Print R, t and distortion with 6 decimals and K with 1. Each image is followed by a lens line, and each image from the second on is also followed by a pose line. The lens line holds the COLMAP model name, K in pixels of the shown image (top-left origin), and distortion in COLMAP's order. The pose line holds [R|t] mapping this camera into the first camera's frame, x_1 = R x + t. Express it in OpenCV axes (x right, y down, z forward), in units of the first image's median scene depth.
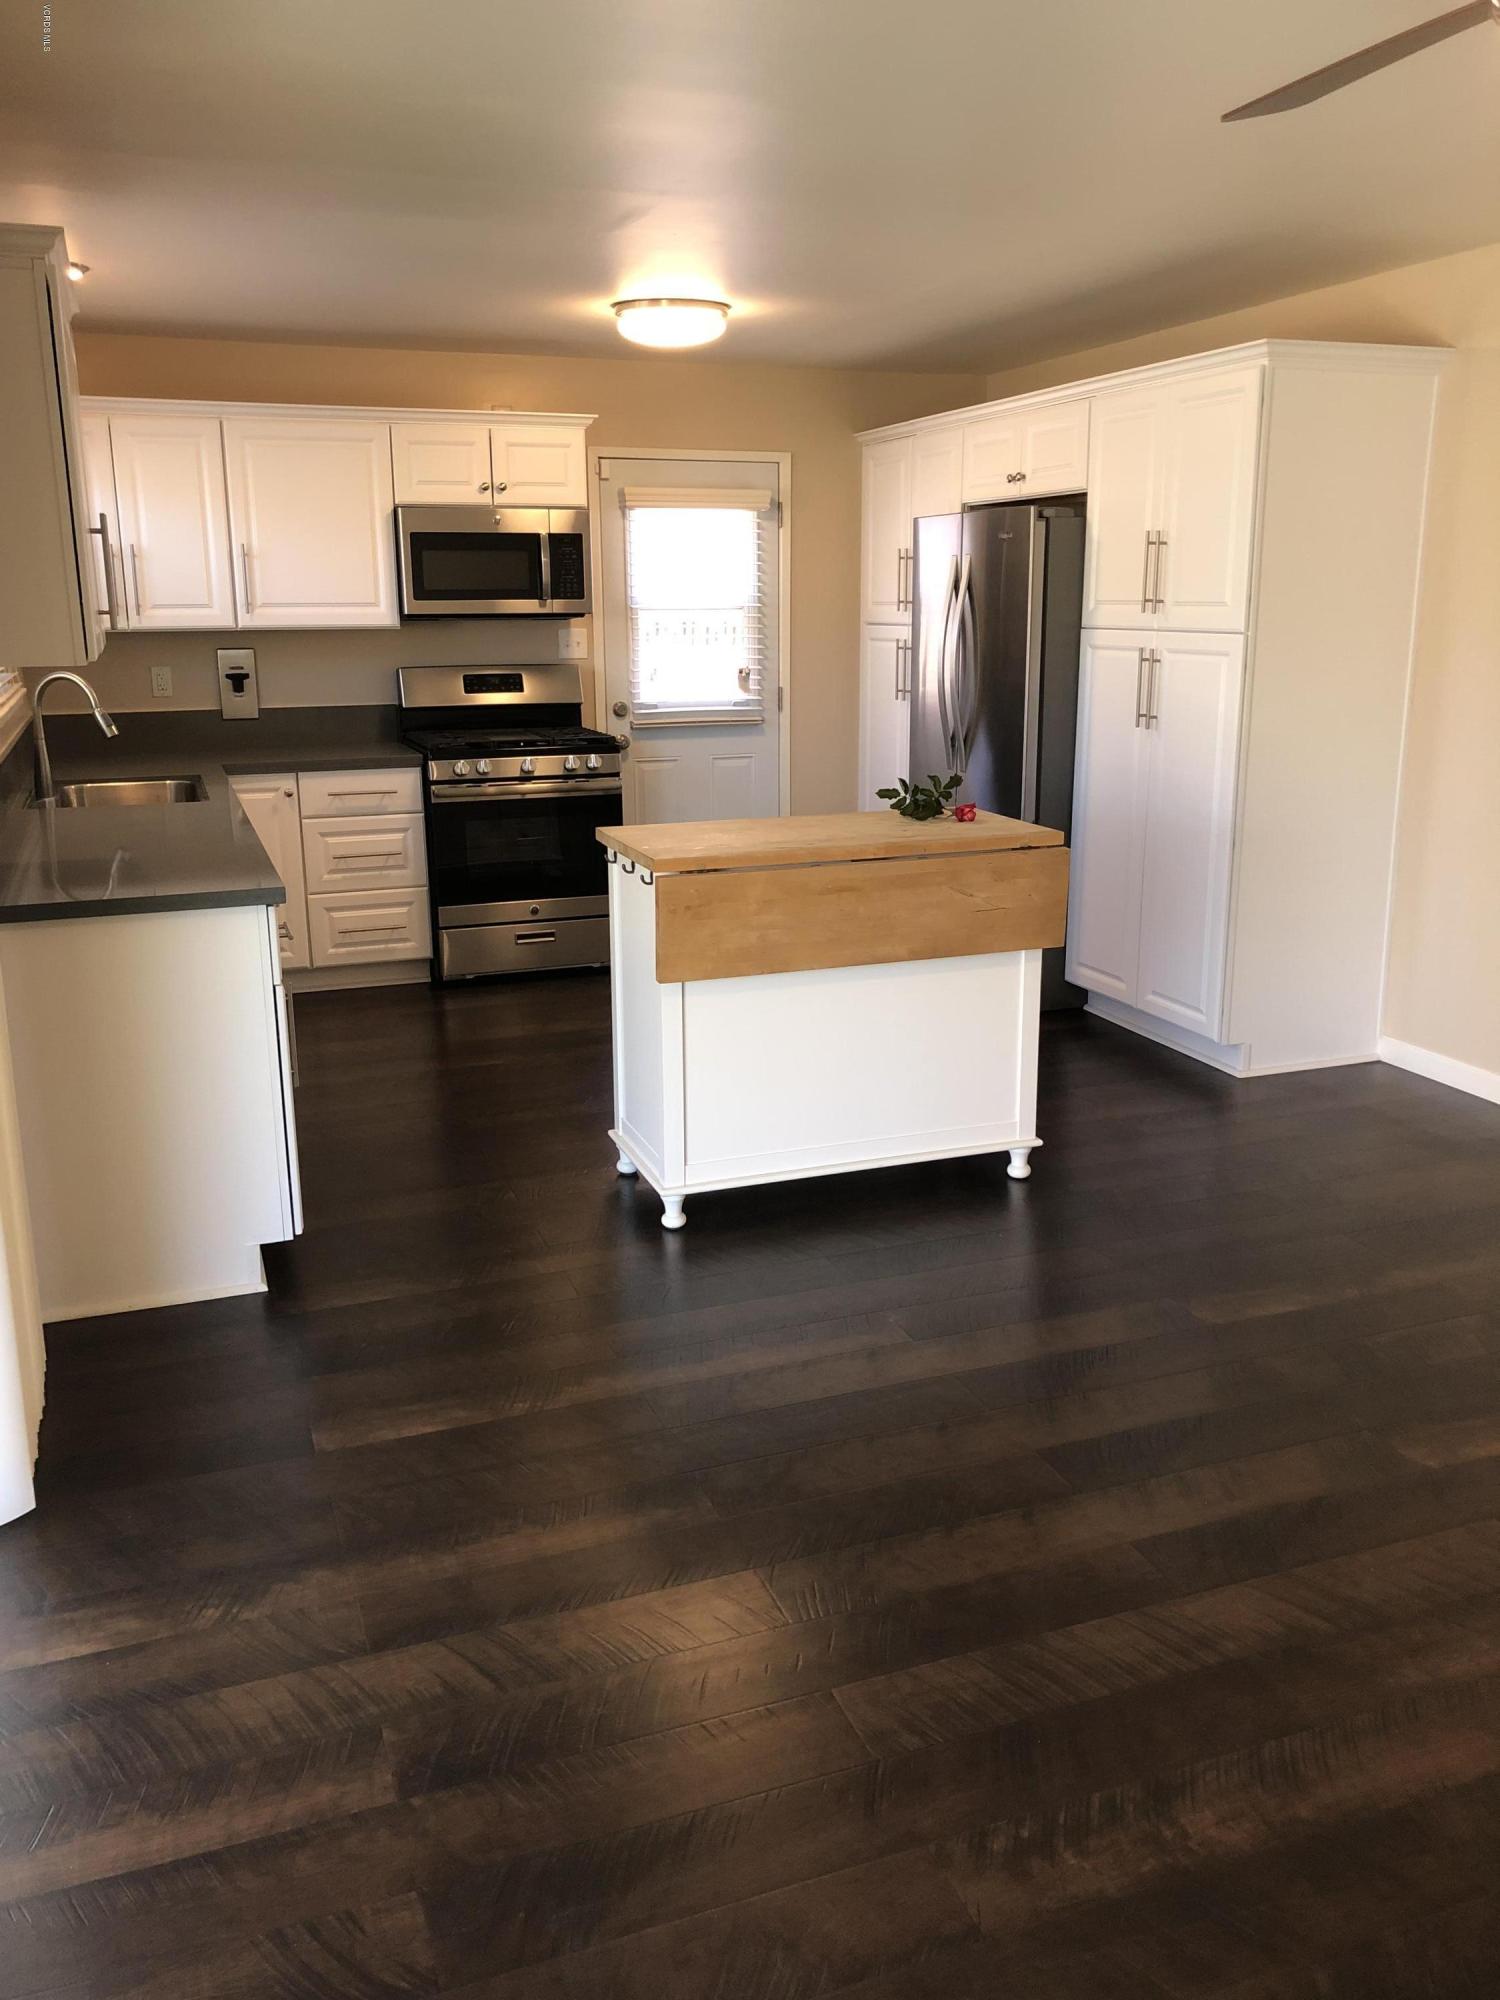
lens RADIAL K [[1636.5, 0, 781.1], [0, 1636.5, 1003.0], [0, 0, 1]] dist [0.011448, -0.007110]
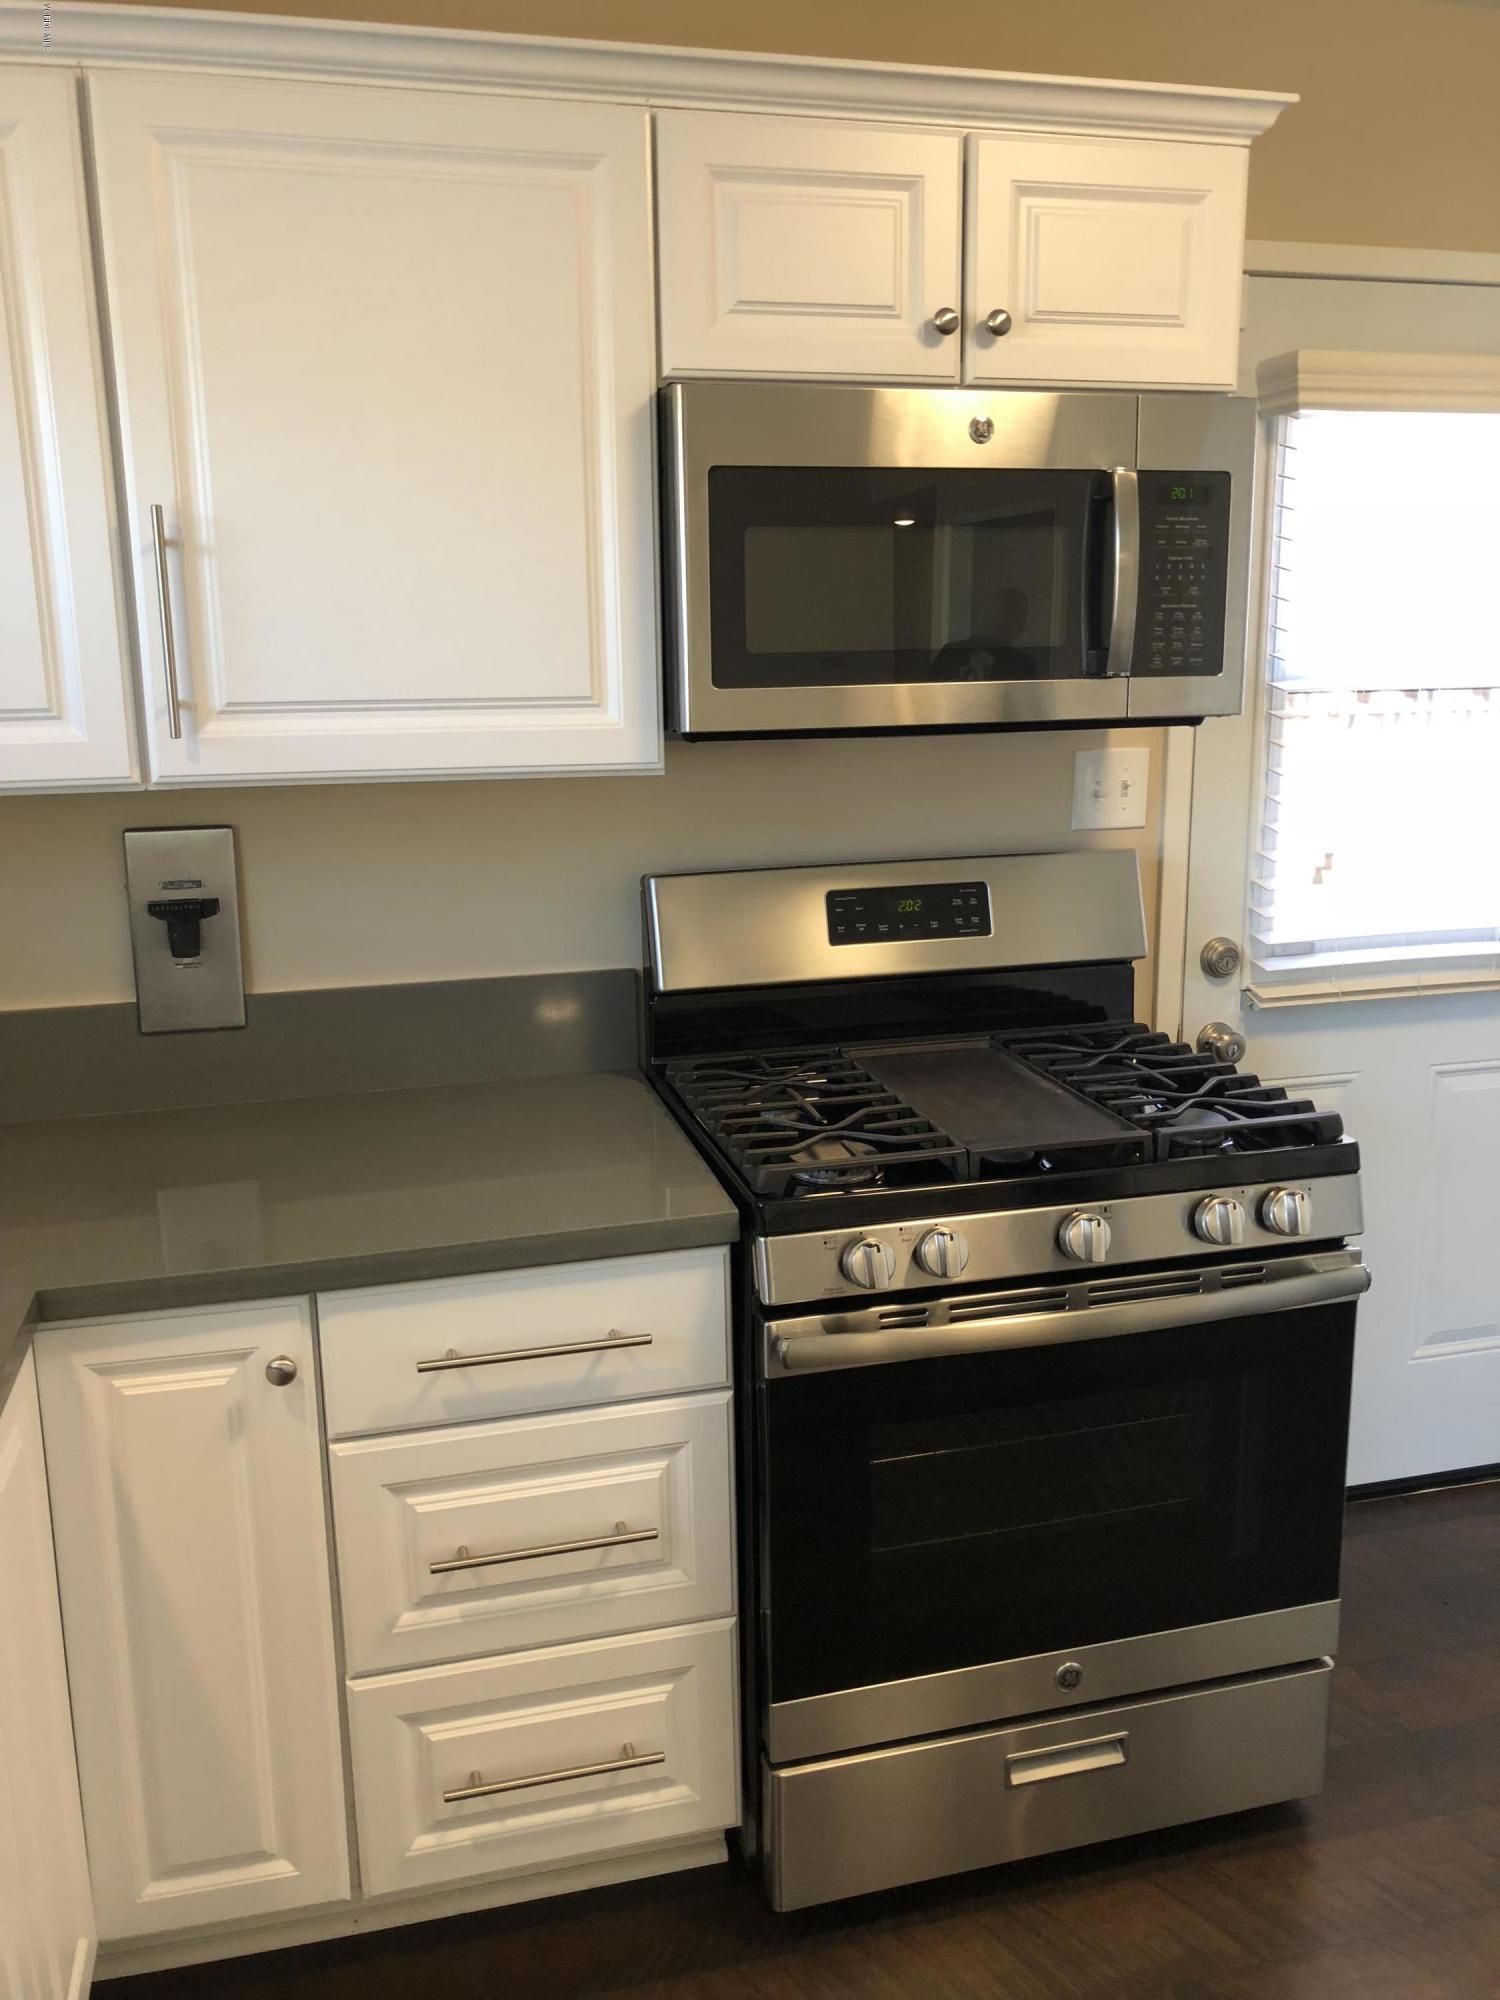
lens RADIAL K [[1636.5, 0, 781.1], [0, 1636.5, 1003.0], [0, 0, 1]] dist [0.011448, -0.007110]
pose [[0.994001, 0.019530, -0.107616, -0.177605], [-0.020923, 0.999711, -0.011832, -0.183729], [0.107354, 0.014013, 0.994122, 0.697688]]
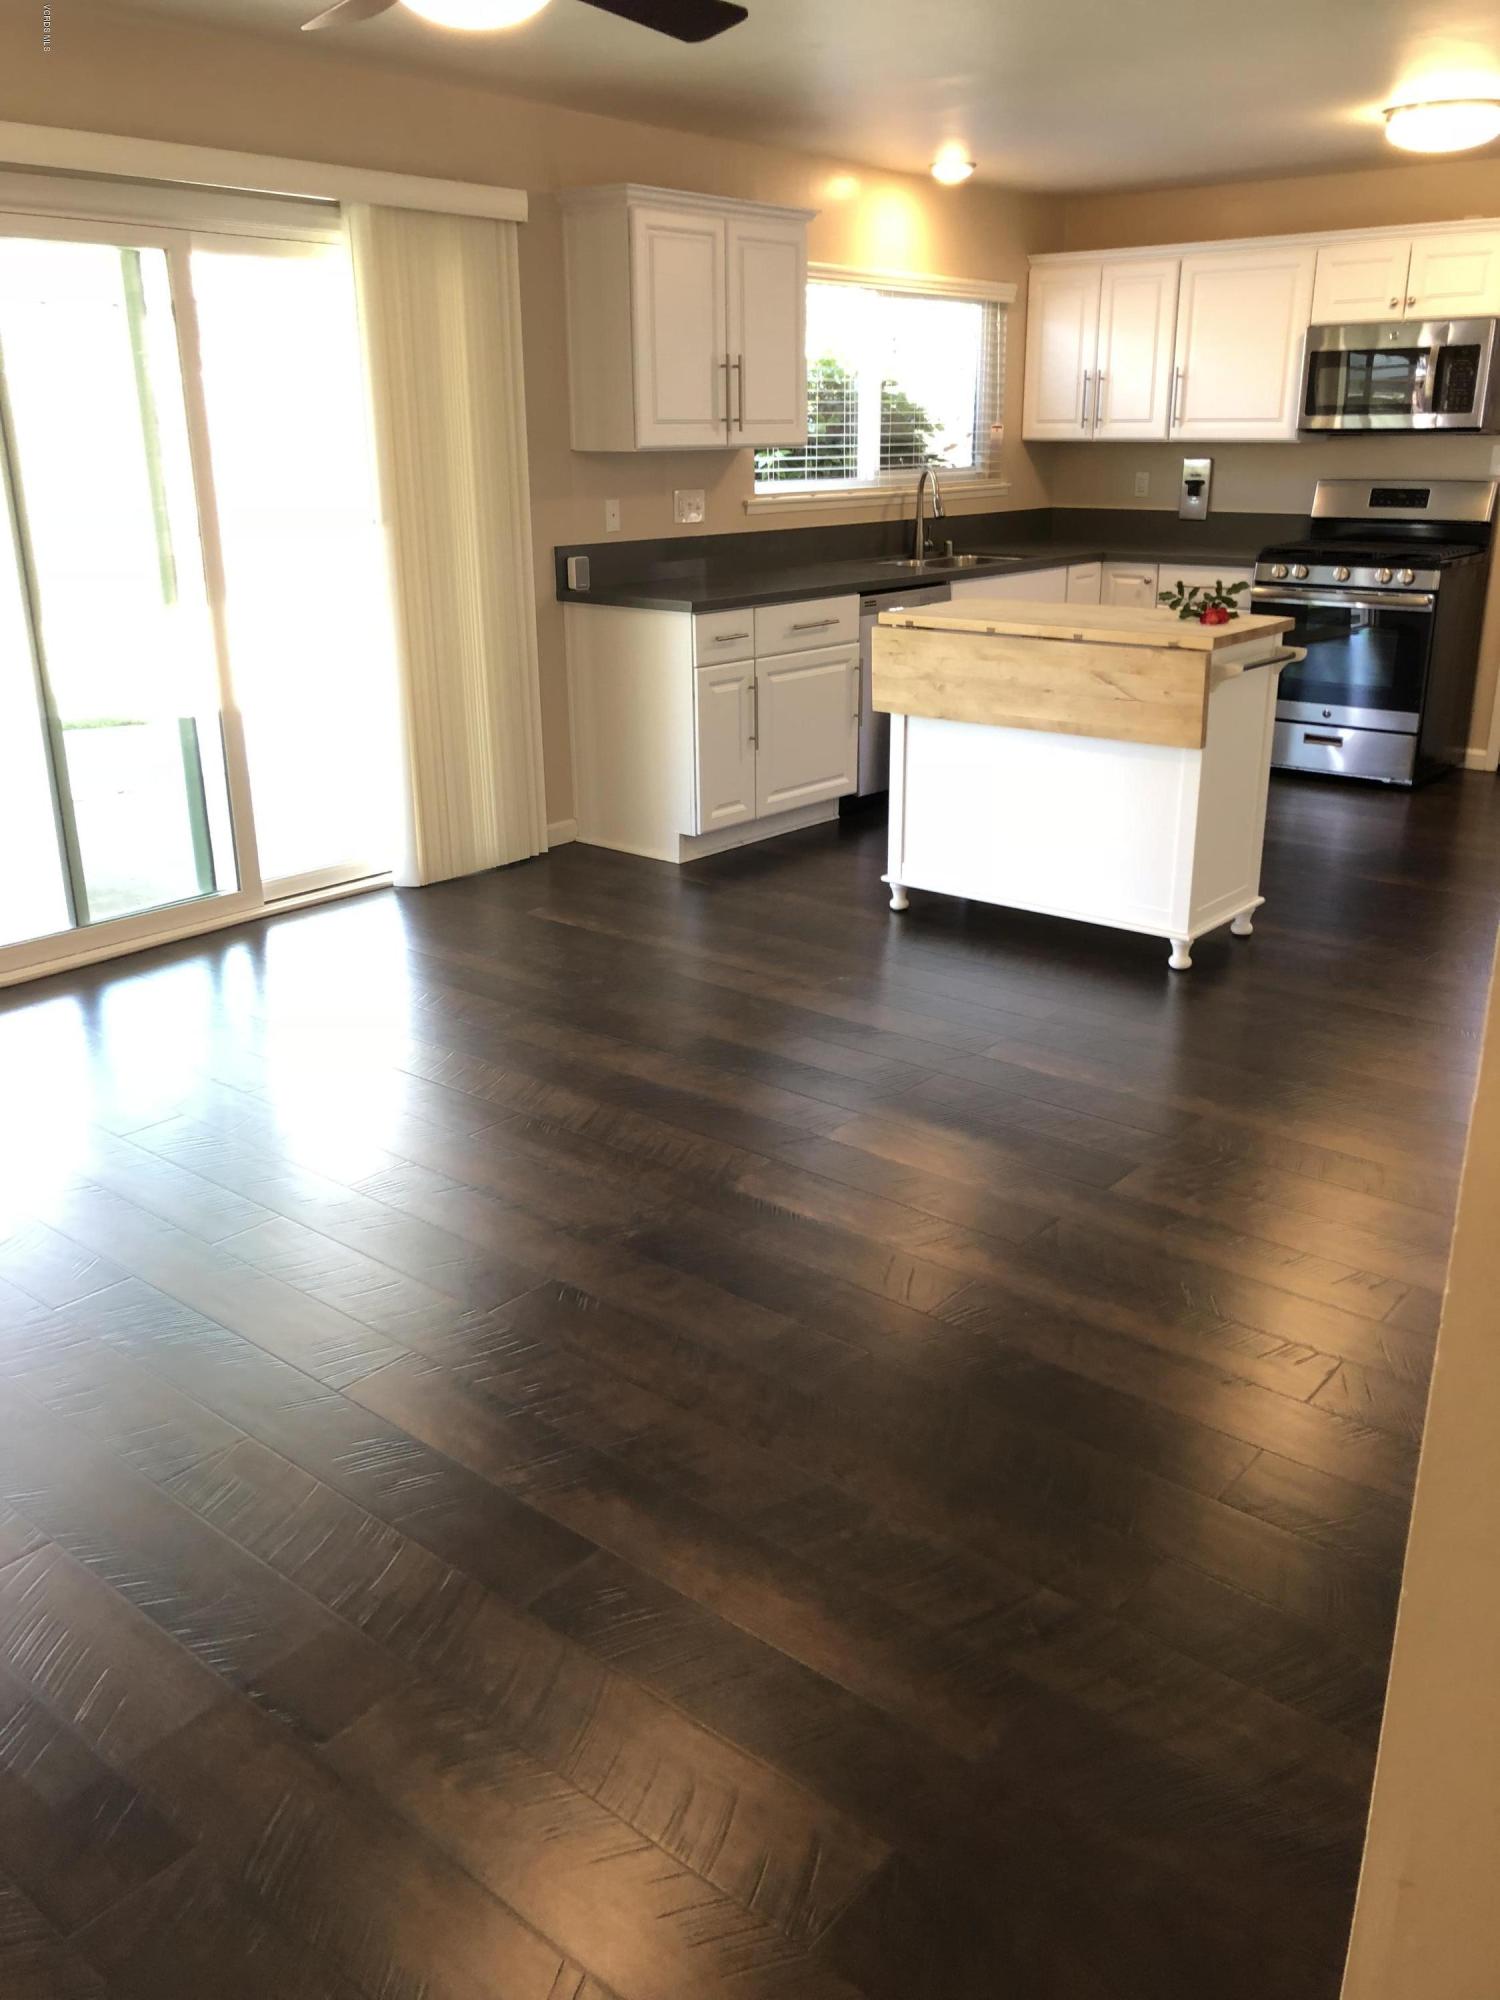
lens RADIAL K [[1636.5, 0, 781.1], [0, 1636.5, 1003.0], [0, 0, 1]] dist [0.011448, -0.007110]
pose [[0.490164, 0.291671, -0.821381, 0.622435], [-0.210259, 0.954088, 0.213323, -0.031220], [0.845891, 0.068139, 0.528986, 0.151441]]
